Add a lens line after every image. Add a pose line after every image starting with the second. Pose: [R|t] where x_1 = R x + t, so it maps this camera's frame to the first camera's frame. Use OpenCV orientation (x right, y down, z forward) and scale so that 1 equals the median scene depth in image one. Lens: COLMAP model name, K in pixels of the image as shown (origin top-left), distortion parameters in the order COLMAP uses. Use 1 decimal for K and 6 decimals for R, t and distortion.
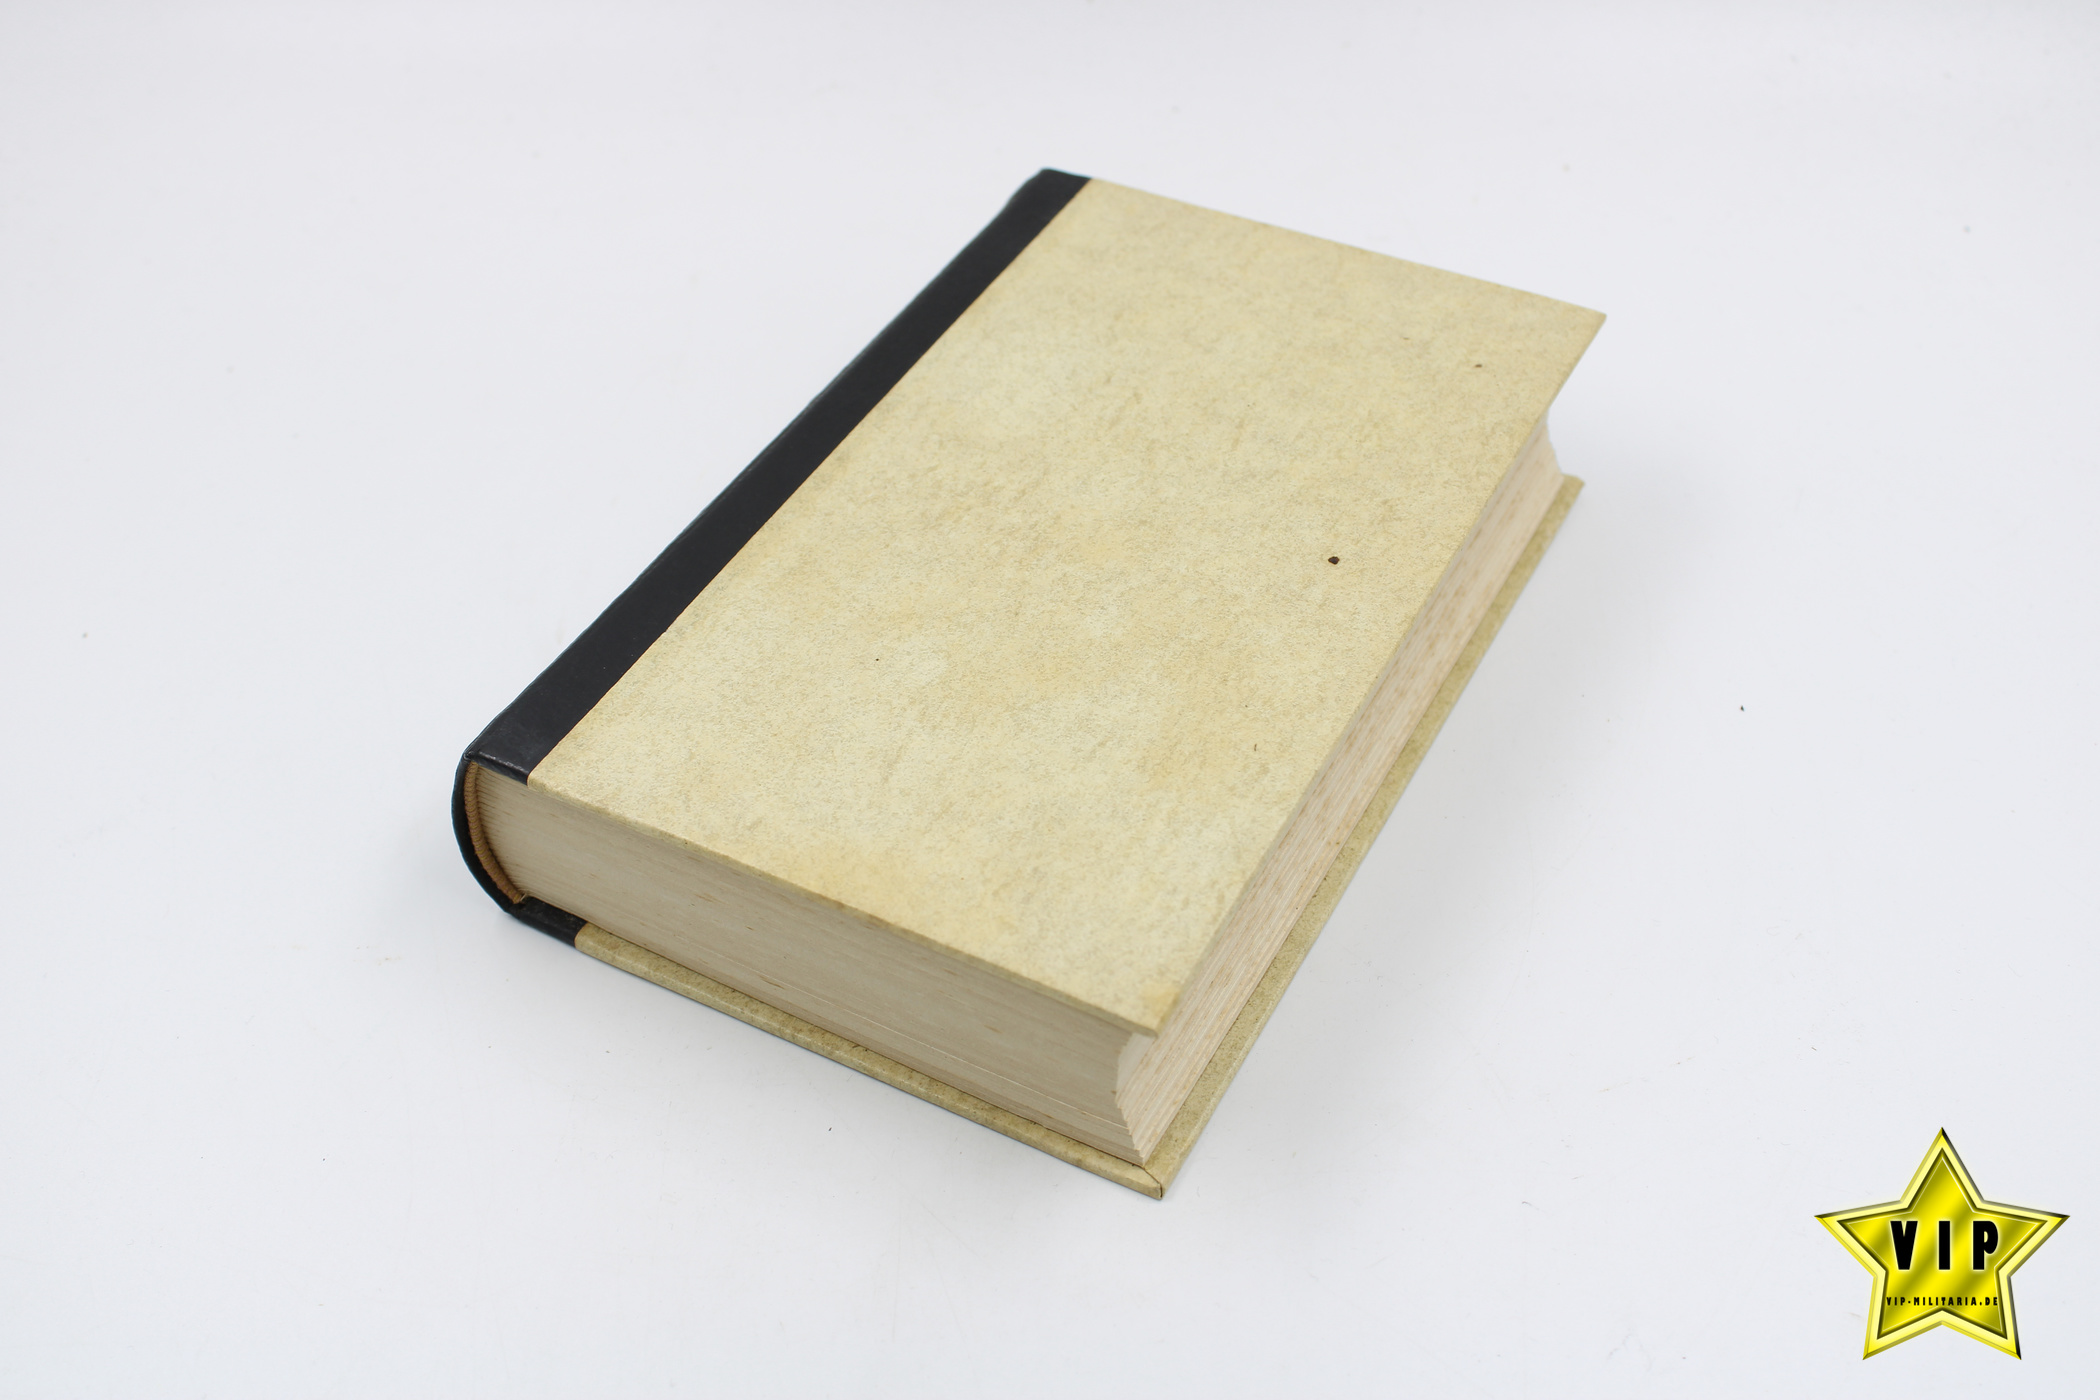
lens RADIAL K [[2682.8, 0, 1043.7], [0, 2682.8, 695.6], [0, 0, 1]] dist [-0.185642, 0.000000]
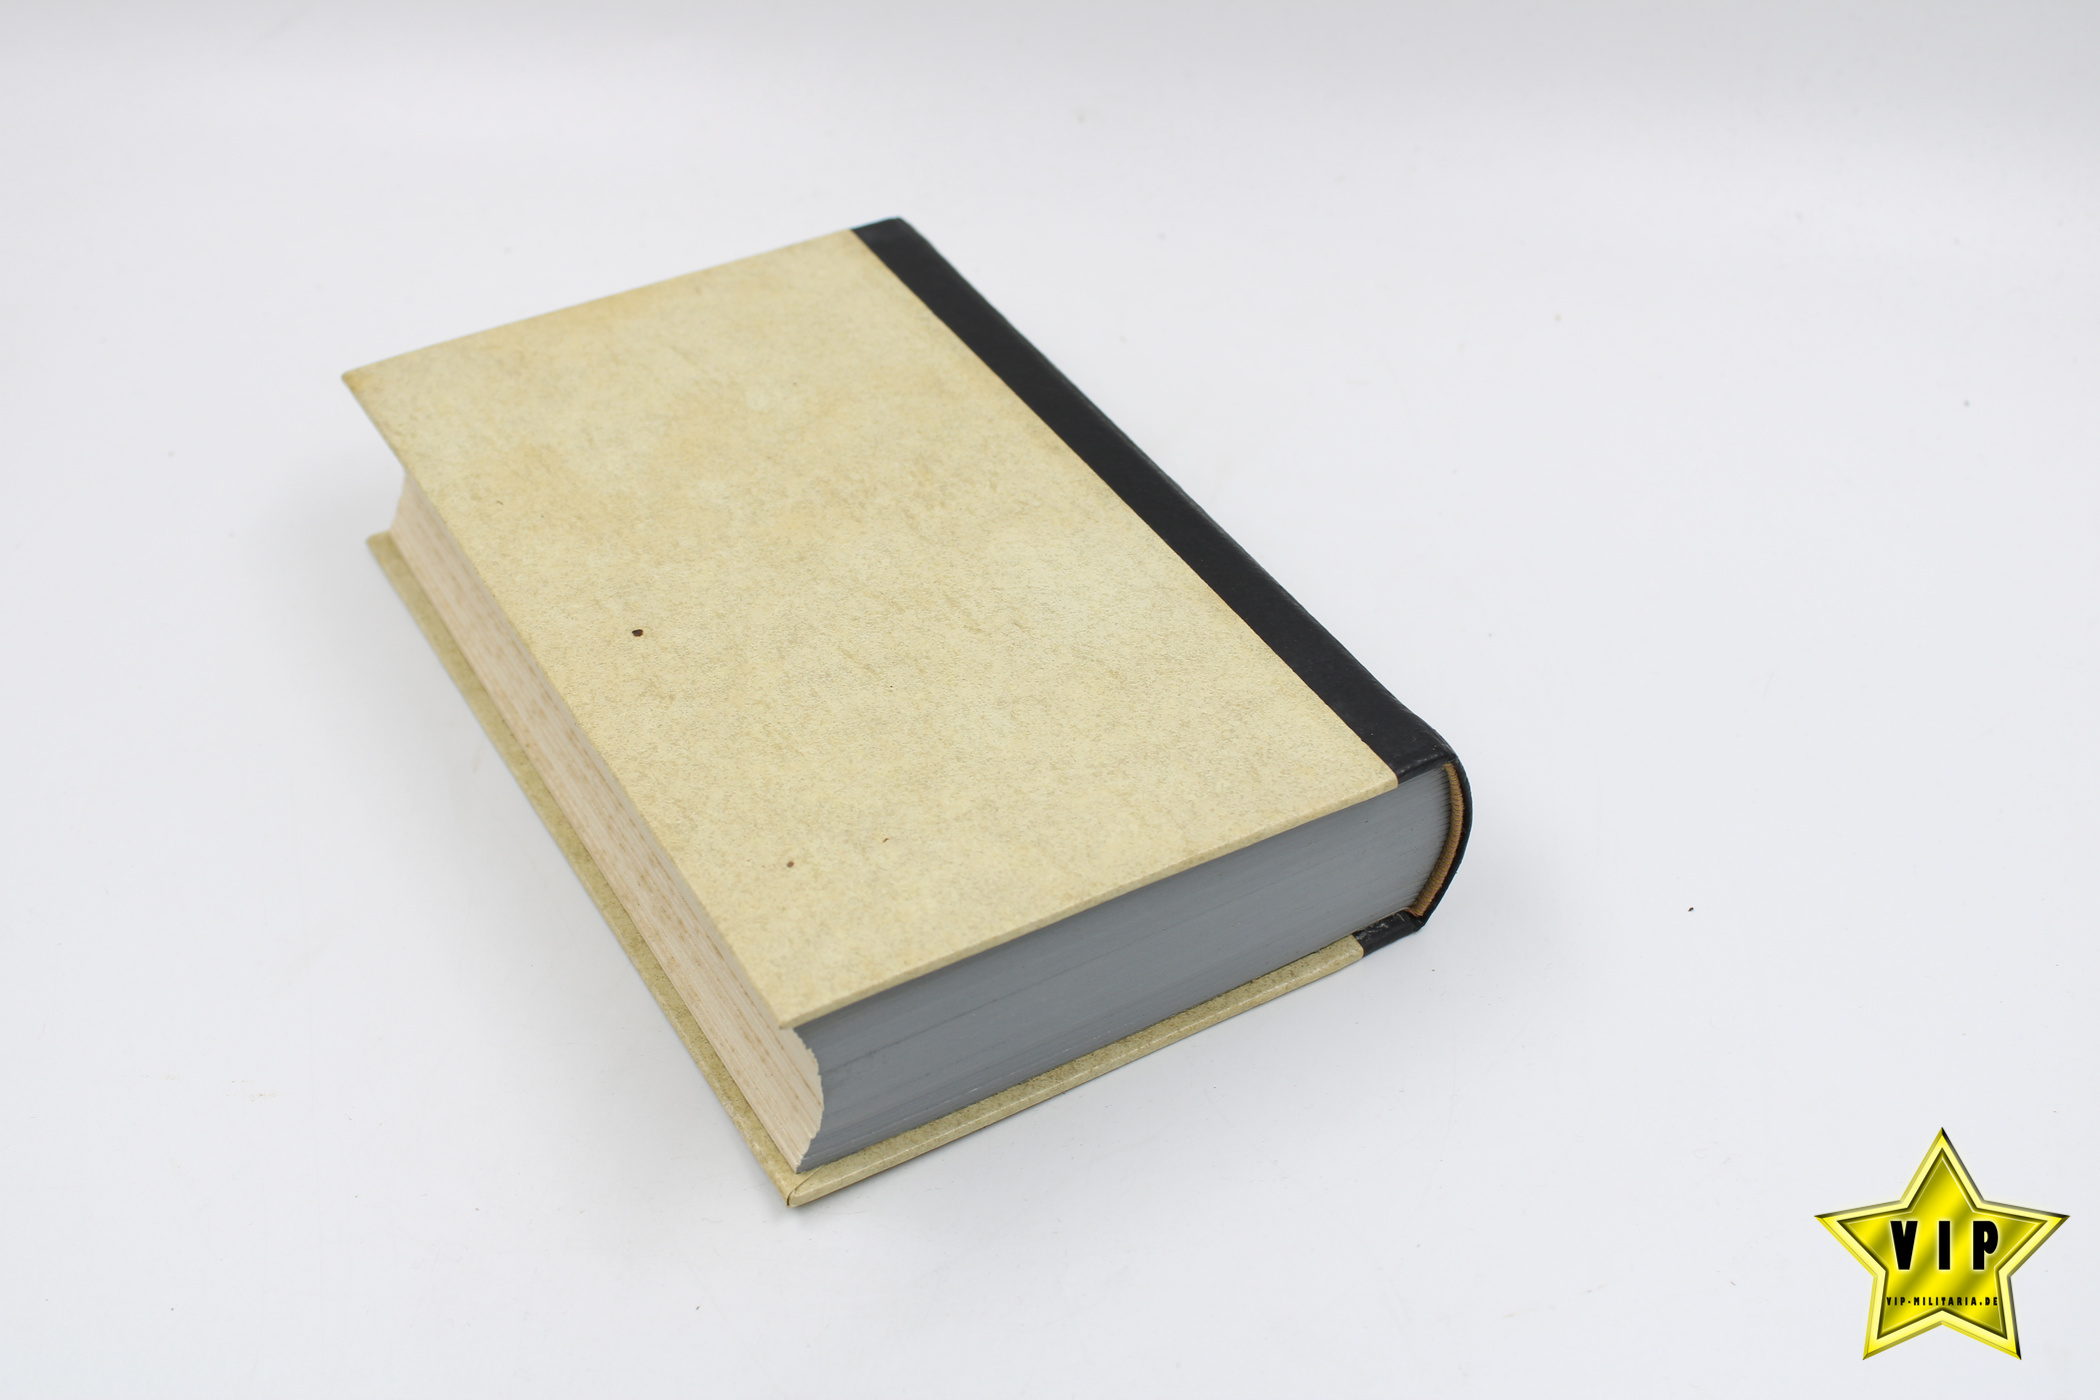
lens RADIAL K [[2682.8, 0, 1049.6], [0, 2682.8, 700.2], [0, 0, 1]] dist [-0.185642, 0.000000]
pose [[-0.532838, 0.548203, -0.644637, 0.655774], [-0.585501, 0.311165, 0.748575, -0.843601], [0.610960, 0.776305, 0.155172, 0.924679]]
